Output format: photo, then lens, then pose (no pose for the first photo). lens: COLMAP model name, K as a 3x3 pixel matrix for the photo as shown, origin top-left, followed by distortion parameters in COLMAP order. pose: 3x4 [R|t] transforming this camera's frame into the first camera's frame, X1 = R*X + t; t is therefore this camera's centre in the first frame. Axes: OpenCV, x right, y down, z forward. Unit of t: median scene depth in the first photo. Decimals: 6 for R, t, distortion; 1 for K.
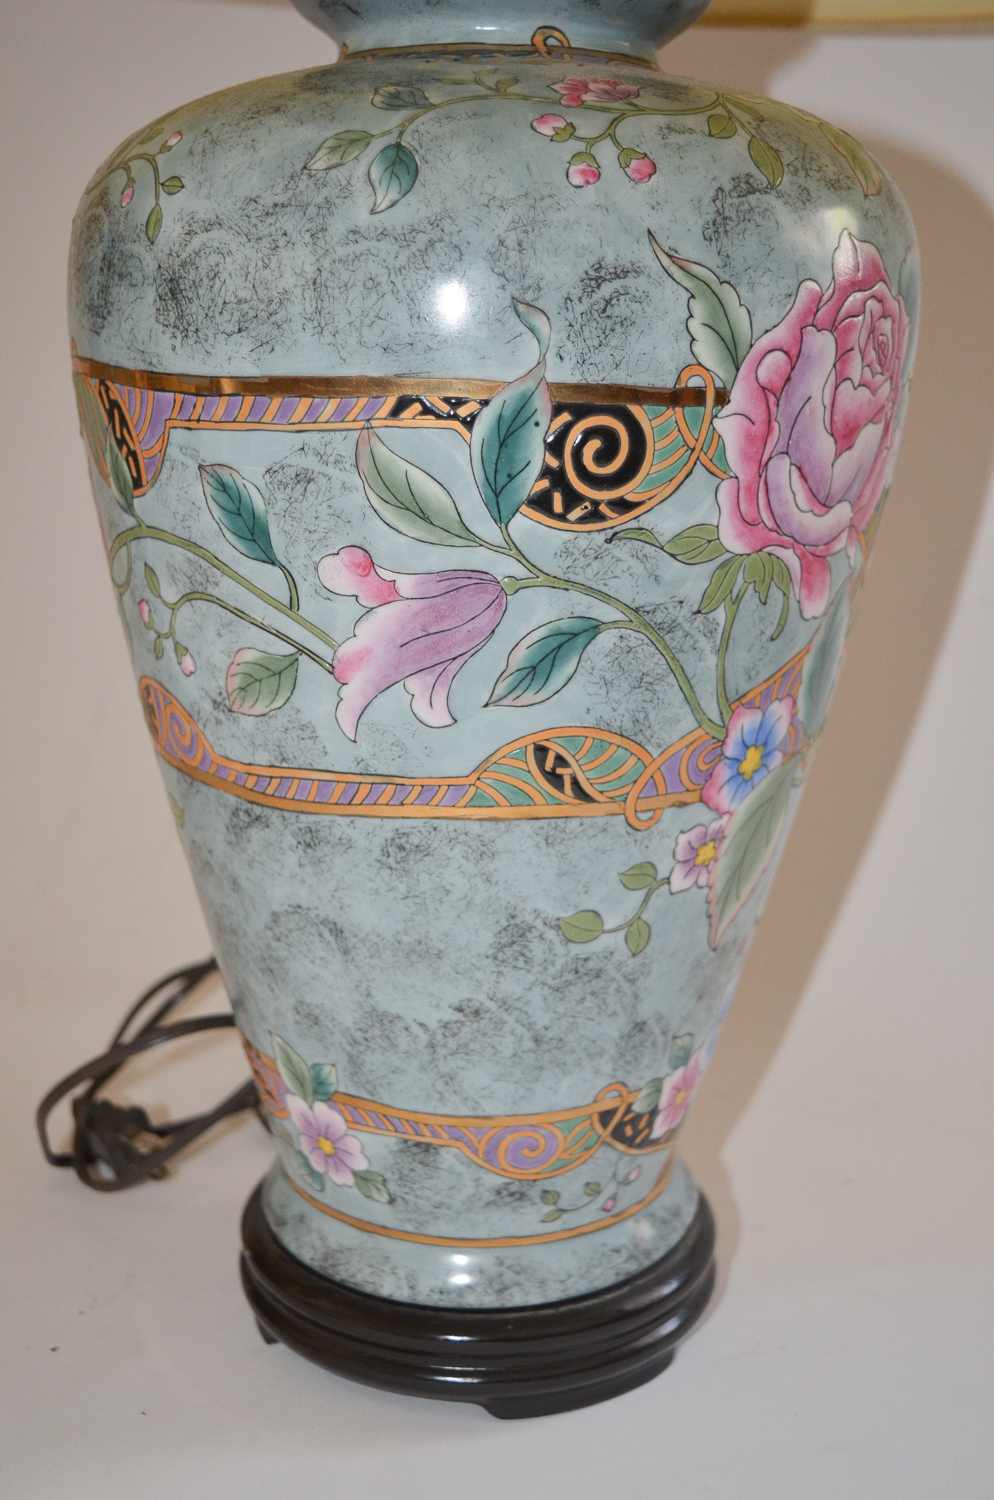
lens RADIAL K [[1848.2, 0, 507.9], [0, 1848.2, 750.9], [0, 0, 1]] dist [-0.057498, 0.000000]
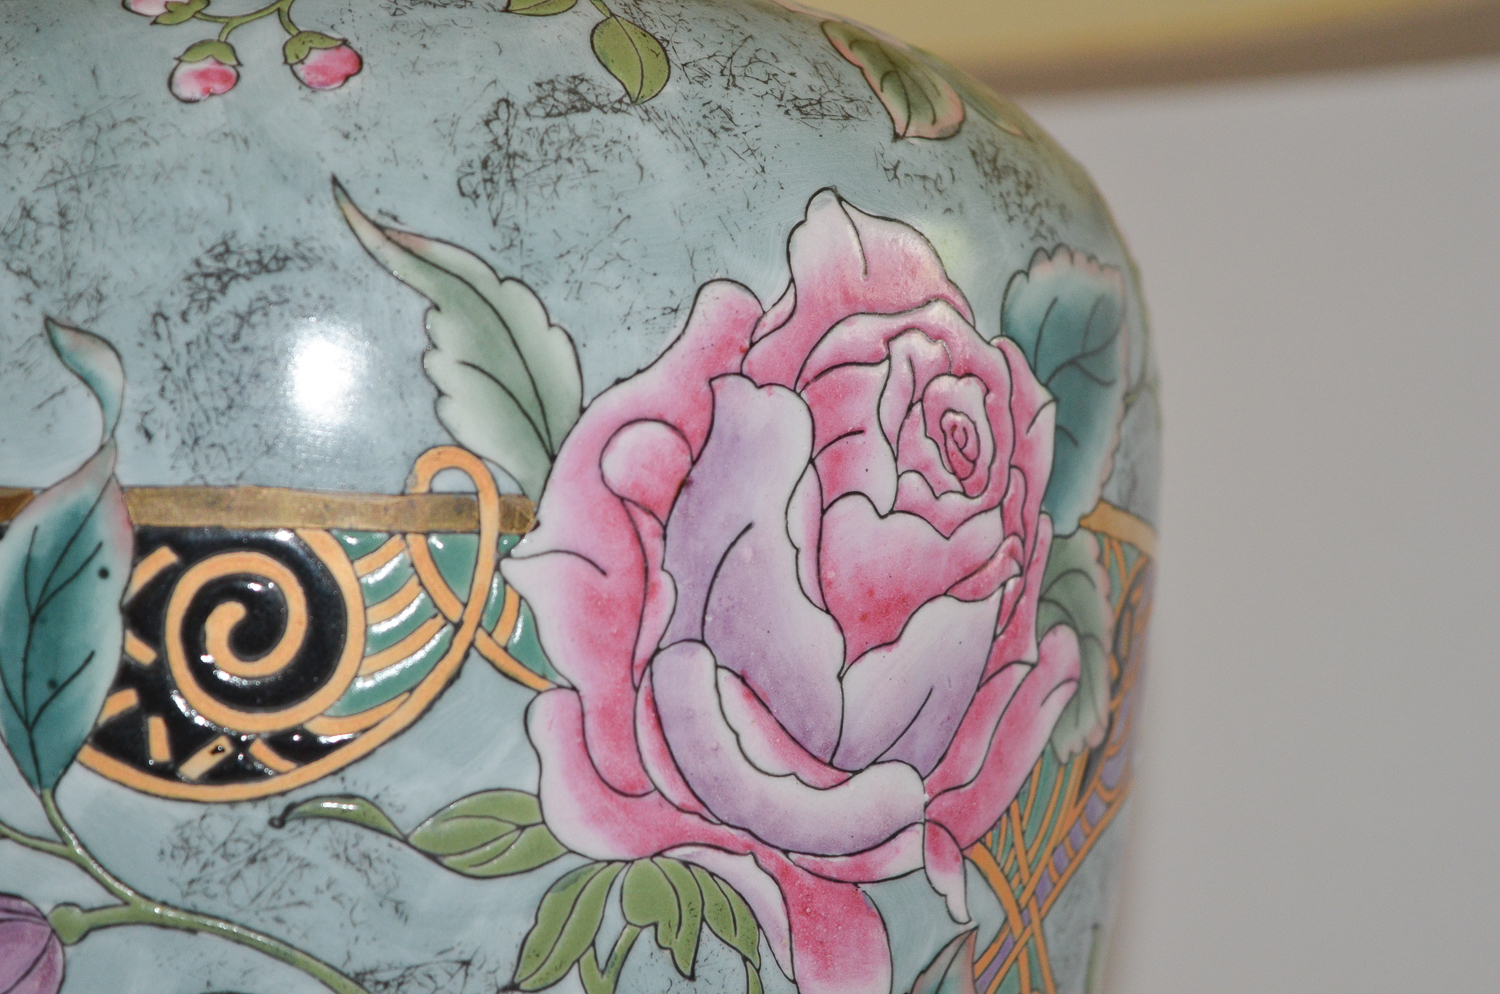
lens RADIAL K [[3288.6, 0, 751.6], [0, 3288.6, 494.3], [0, 0, 1]] dist [0.058883, 0.000000]
pose [[0.984876, -0.045183, -0.167268, 0.311470], [-0.012485, 0.944384, -0.328608, 0.078629], [0.172813, 0.325726, 0.929536, 0.219422]]
